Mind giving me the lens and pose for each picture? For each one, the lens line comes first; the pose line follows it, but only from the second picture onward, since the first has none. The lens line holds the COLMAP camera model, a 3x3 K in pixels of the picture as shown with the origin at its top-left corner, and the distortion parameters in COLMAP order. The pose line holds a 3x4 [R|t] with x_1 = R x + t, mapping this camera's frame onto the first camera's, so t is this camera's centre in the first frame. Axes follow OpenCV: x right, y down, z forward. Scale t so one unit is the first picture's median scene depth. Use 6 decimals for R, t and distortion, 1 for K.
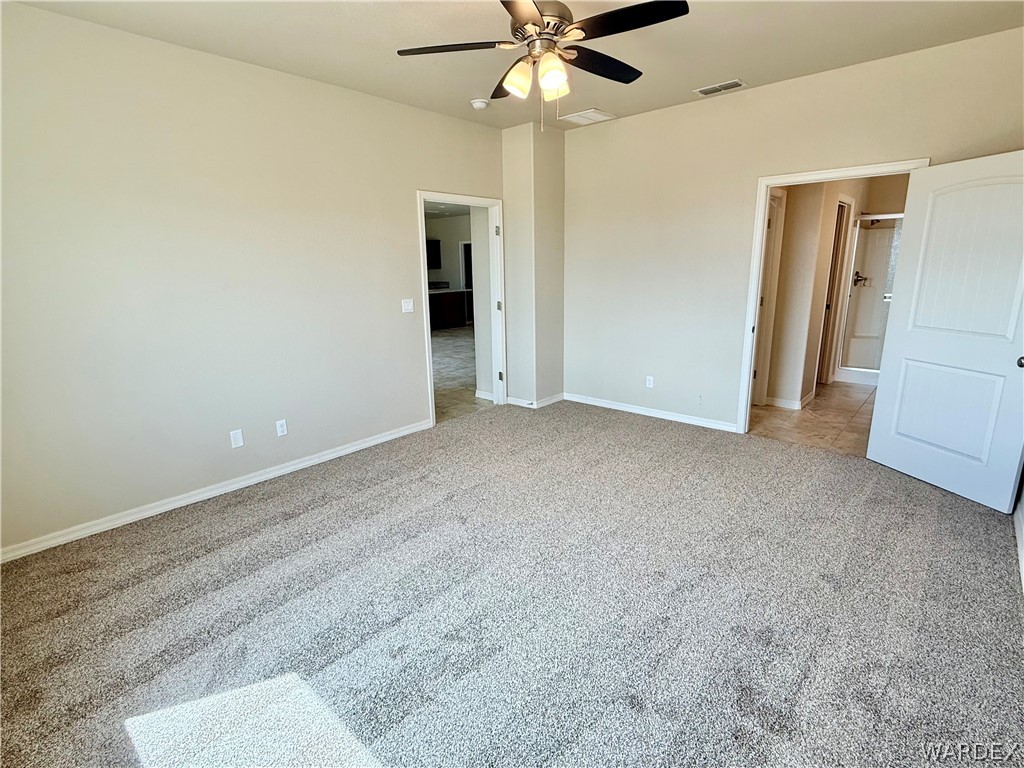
lens RADIAL K [[503.6, 0, 512.0], [0, 503.6, 384.0], [0, 0, 1]] dist [0.002301, 0.000707]
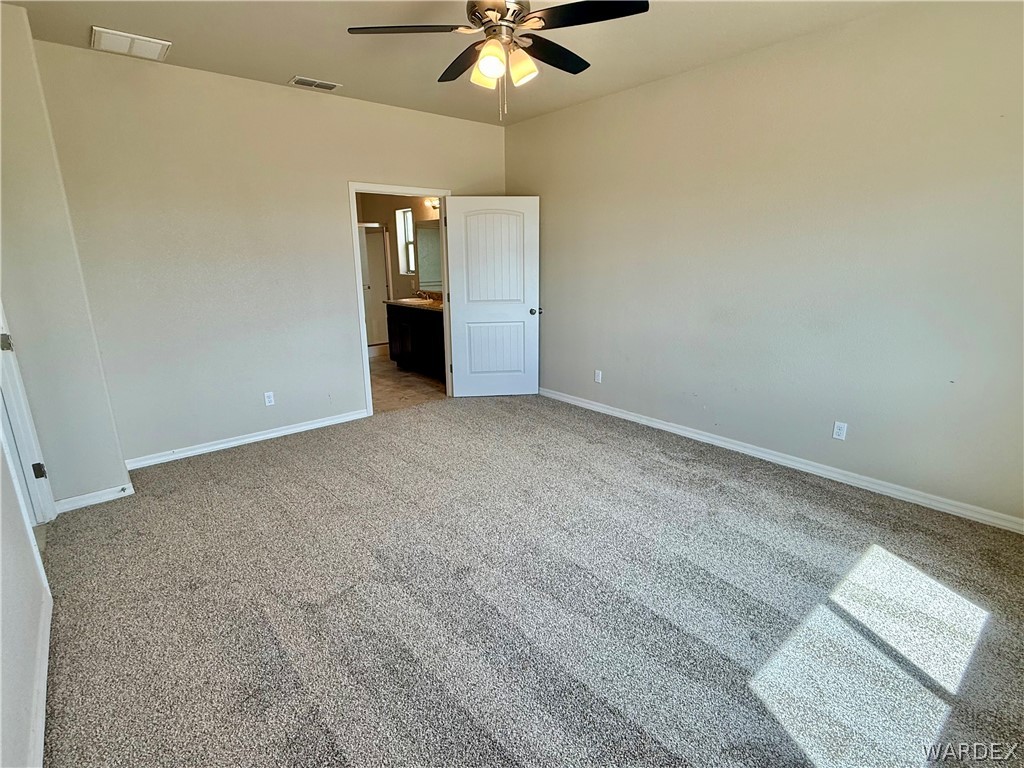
lens RADIAL K [[503.6, 0, 512.0], [0, 503.6, 384.0], [0, 0, 1]] dist [0.002301, 0.000707]
pose [[0.146284, -0.230020, 0.962129, -0.689972], [0.238298, 0.952145, 0.191402, -0.133469], [-0.960112, 0.201274, 0.194097, 0.613581]]
